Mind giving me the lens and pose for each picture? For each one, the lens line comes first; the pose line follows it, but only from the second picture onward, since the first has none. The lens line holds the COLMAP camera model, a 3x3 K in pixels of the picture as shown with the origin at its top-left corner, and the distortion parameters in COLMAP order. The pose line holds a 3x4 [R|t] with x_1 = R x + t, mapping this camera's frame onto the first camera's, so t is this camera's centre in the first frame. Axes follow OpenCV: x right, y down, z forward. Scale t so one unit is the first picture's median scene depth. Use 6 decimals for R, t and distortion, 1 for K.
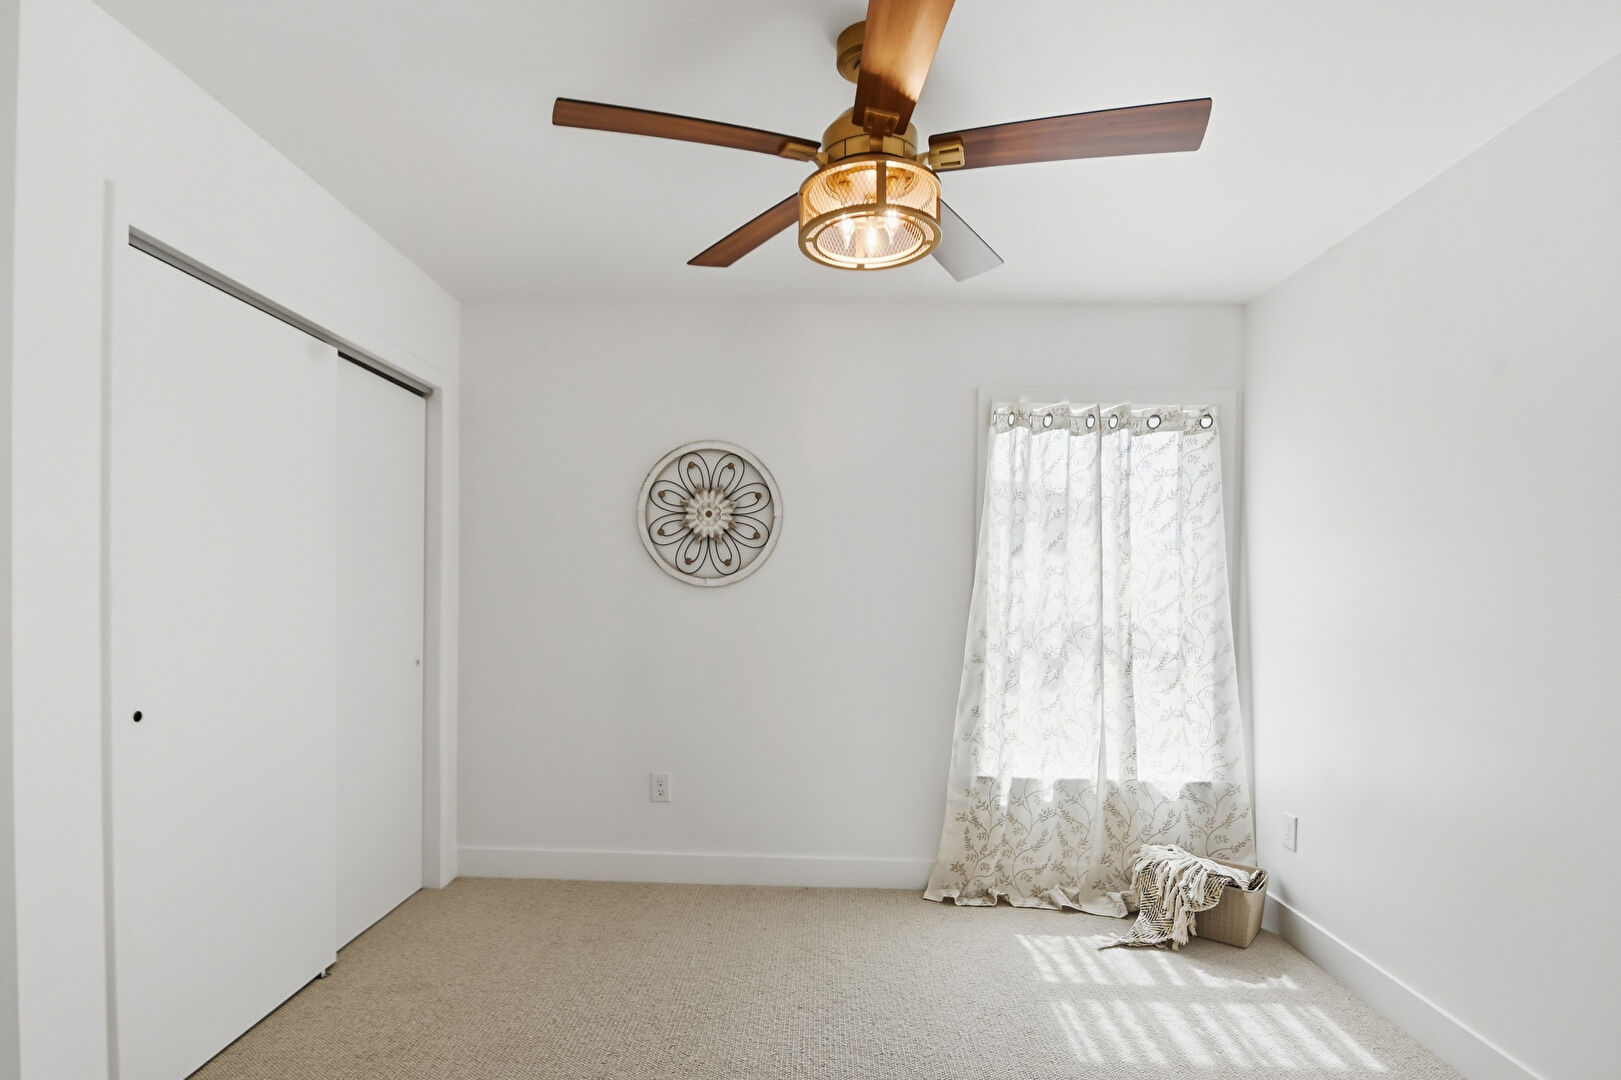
lens RADIAL K [[823.5, 0, 793.2], [0, 823.5, 609.6], [0, 0, 1]] dist [-0.014436, -0.005446]
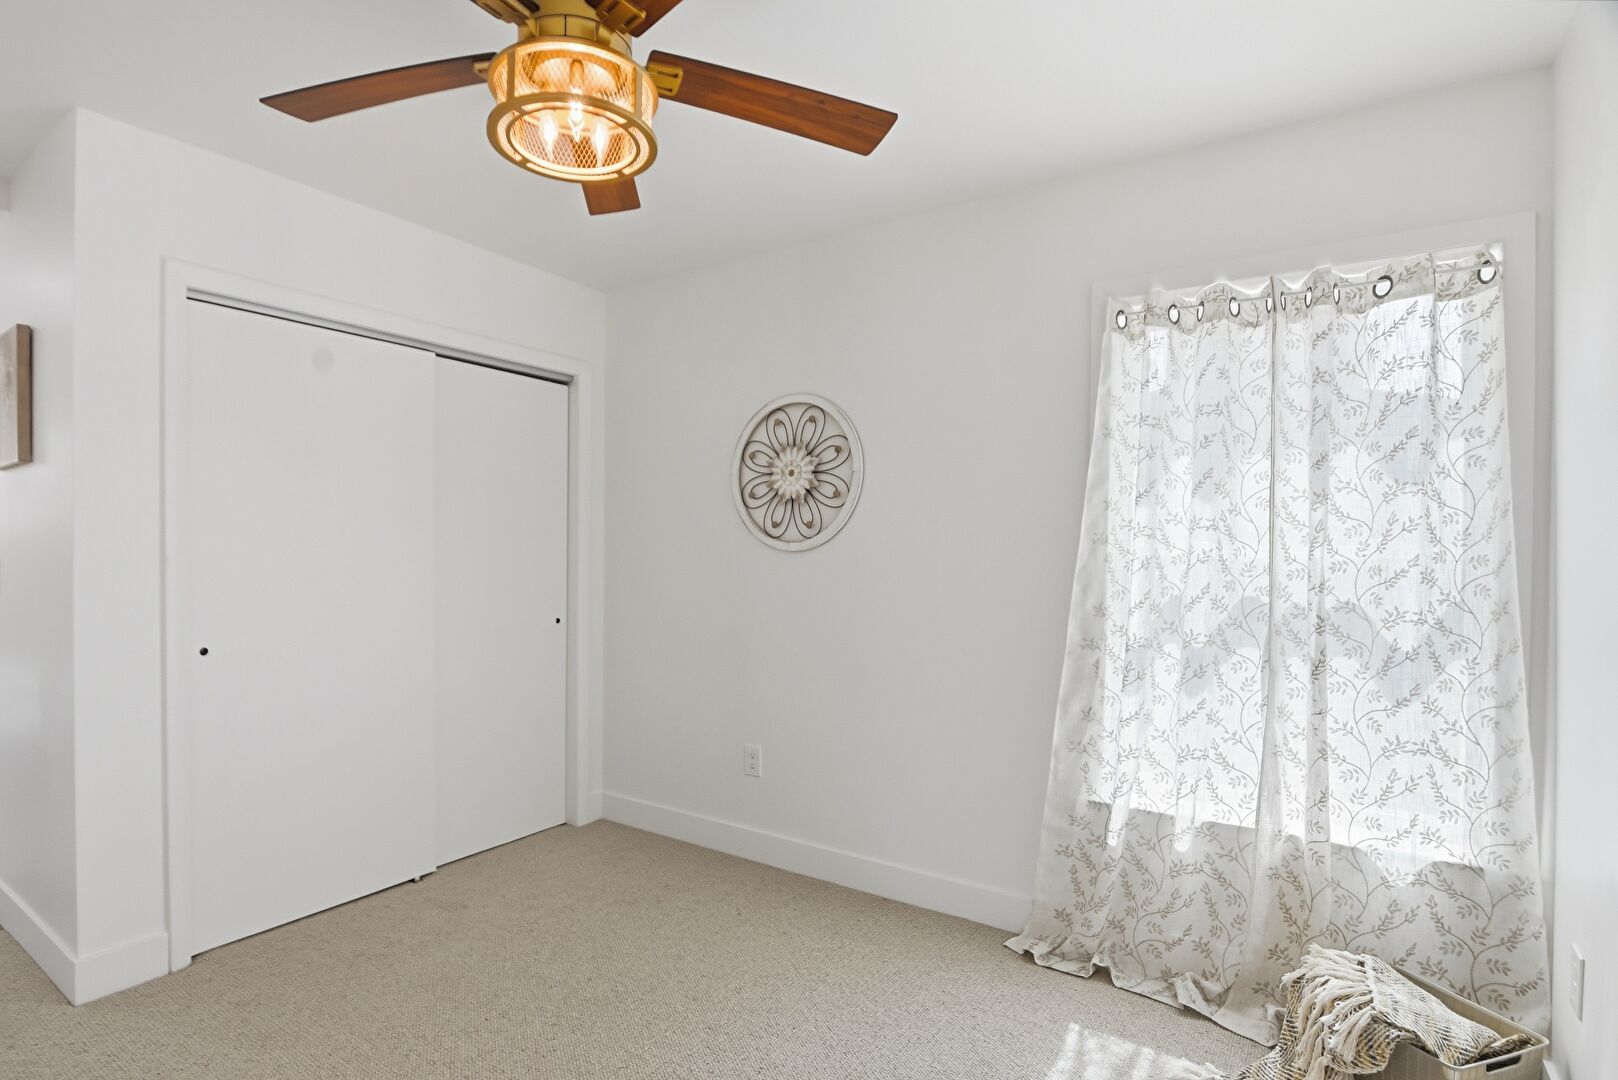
lens RADIAL K [[822.0, 0, 759.1], [0, 822.0, 569.5], [0, 0, 1]] dist [-0.014436, -0.005446]
pose [[0.838122, 0.002284, -0.545478, 0.378300], [-0.007492, 0.999945, -0.007323, -0.000121], [0.545431, 0.010224, 0.838093, 0.206764]]
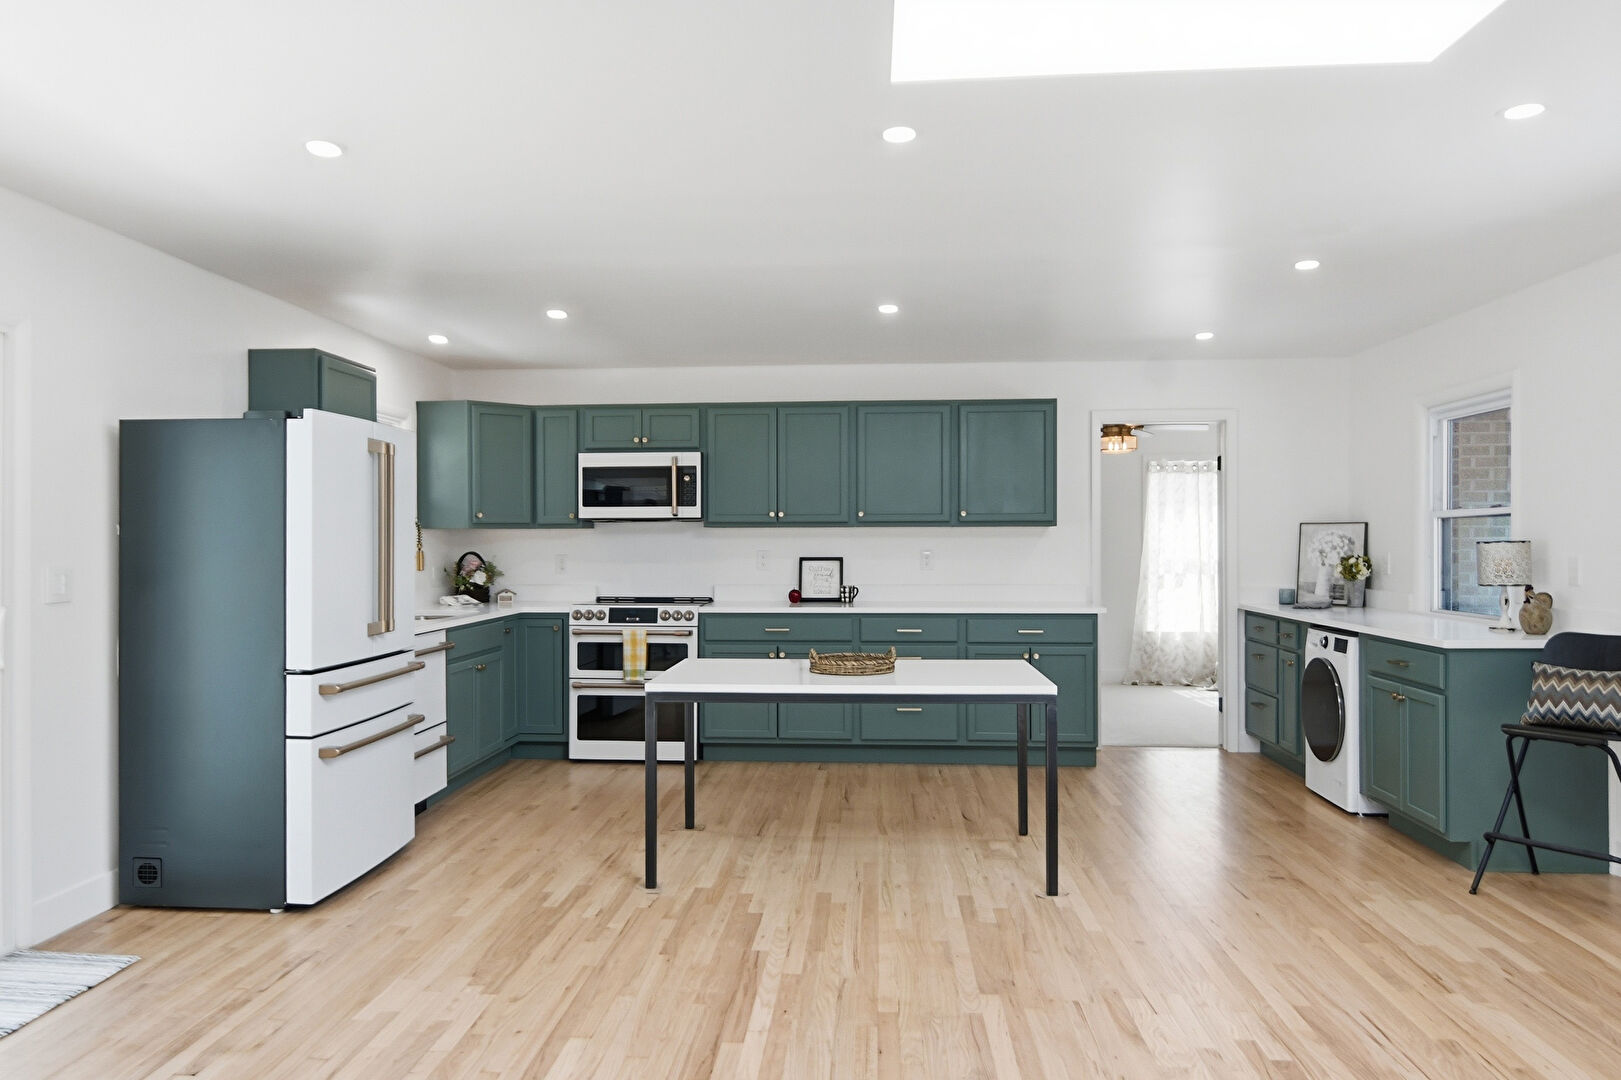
lens RADIAL K [[1144.0, 0, 794.2], [0, 1144.0, 536.1], [0, 0, 1]] dist [-0.006308, -0.005160]
pose [[0.999311, -0.014604, -0.034135, -0.613191], [0.013830, 0.999645, -0.022779, 0.004578], [0.034455, 0.022292, 0.999158, -2.113937]]
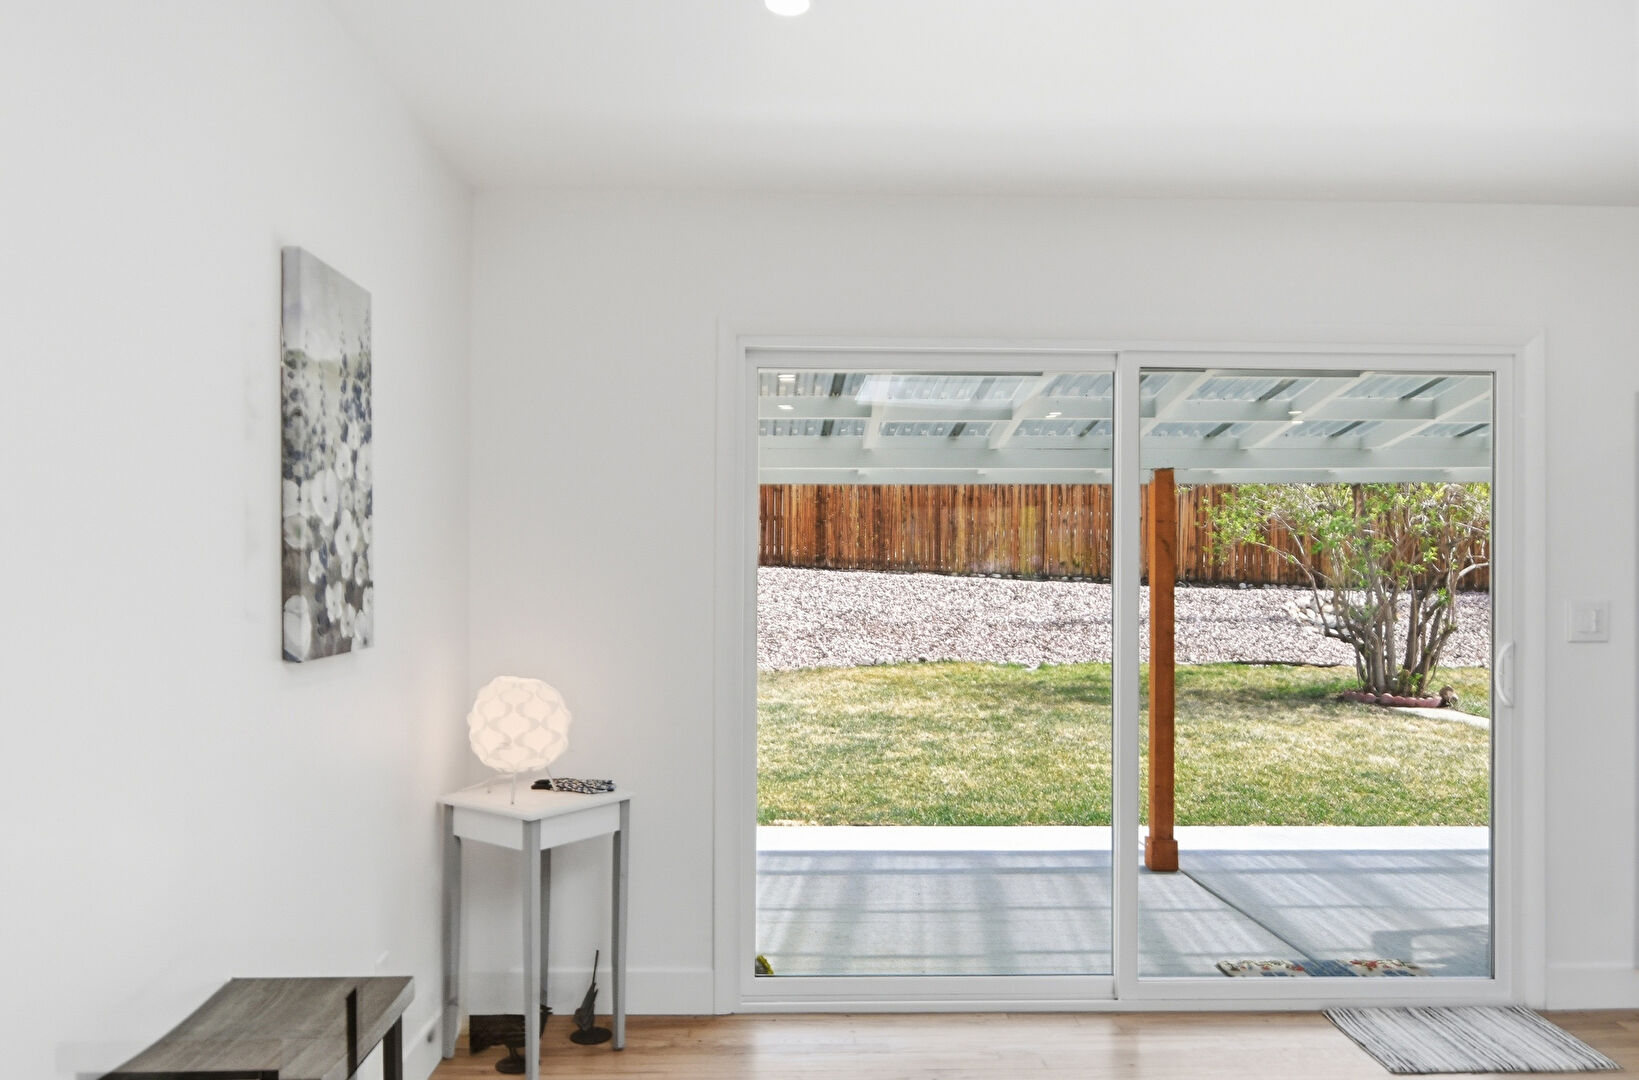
lens RADIAL K [[1168.8, 0, 809.4], [0, 1168.8, 557.2], [0, 0, 1]] dist [-0.013477, 0.000198]
pose [[0.073791, -0.022471, -0.997021, -0.395712], [-0.022225, 0.999461, -0.024170, 0.000460], [0.997026, 0.023943, 0.073252, -1.778490]]
